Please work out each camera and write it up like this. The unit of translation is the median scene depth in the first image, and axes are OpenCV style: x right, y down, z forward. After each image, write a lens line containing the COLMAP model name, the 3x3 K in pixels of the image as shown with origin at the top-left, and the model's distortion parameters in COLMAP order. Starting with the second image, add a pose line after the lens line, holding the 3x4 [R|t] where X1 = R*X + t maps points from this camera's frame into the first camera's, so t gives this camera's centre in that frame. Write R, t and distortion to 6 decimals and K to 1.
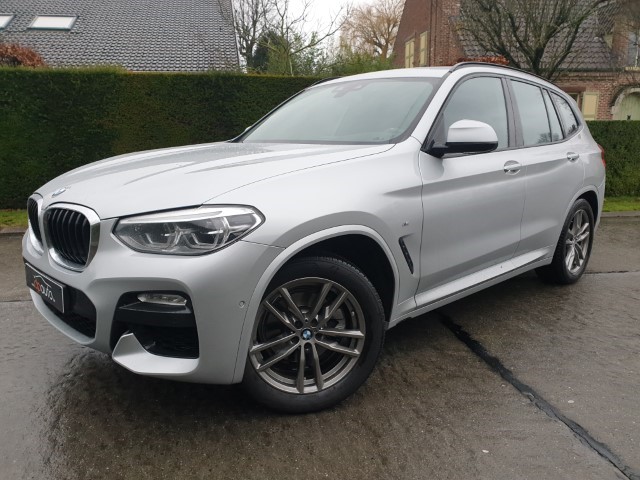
lens RADIAL K [[511.7, 0, 319.2], [0, 511.7, 243.0], [0, 0, 1]] dist [0.014339, 0.001472]
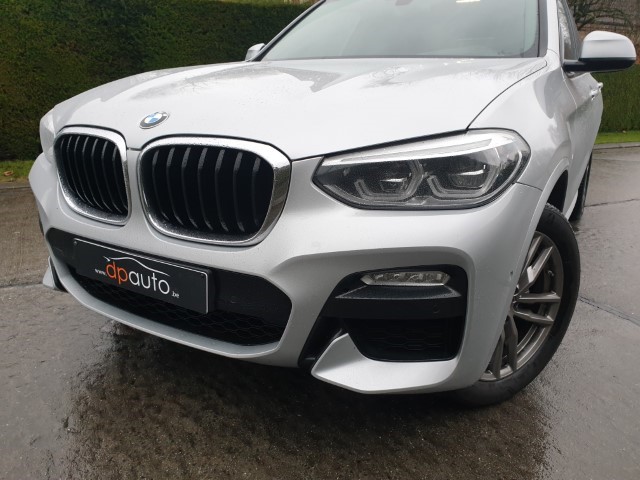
lens RADIAL K [[511.7, 0, 319.2], [0, 511.7, 243.0], [0, 0, 1]] dist [0.014339, 0.001472]
pose [[0.961877, -0.075803, 0.262769, -0.425129], [0.049152, 0.993090, 0.106563, -0.008226], [-0.269031, -0.089585, 0.958956, 0.298835]]
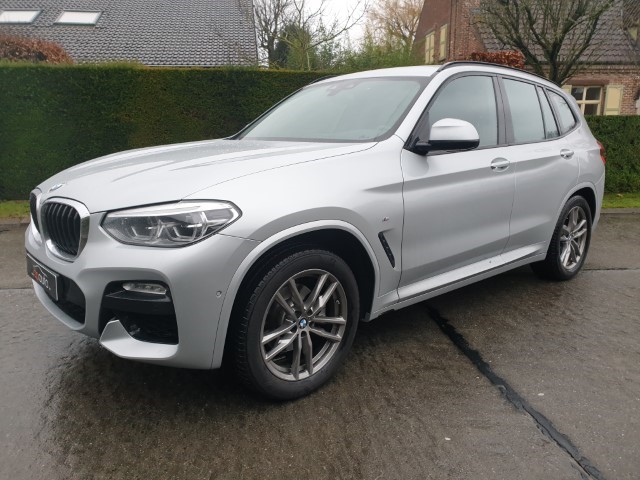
lens RADIAL K [[511.4, 0, 317.3], [0, 511.4, 237.7], [0, 0, 1]] dist [0.020622, -0.002049]
pose [[0.998909, 0.011663, -0.045220, 0.073925], [-0.011486, 0.999925, 0.004166, -0.003116], [0.045265, -0.003642, 0.998968, -0.038523]]
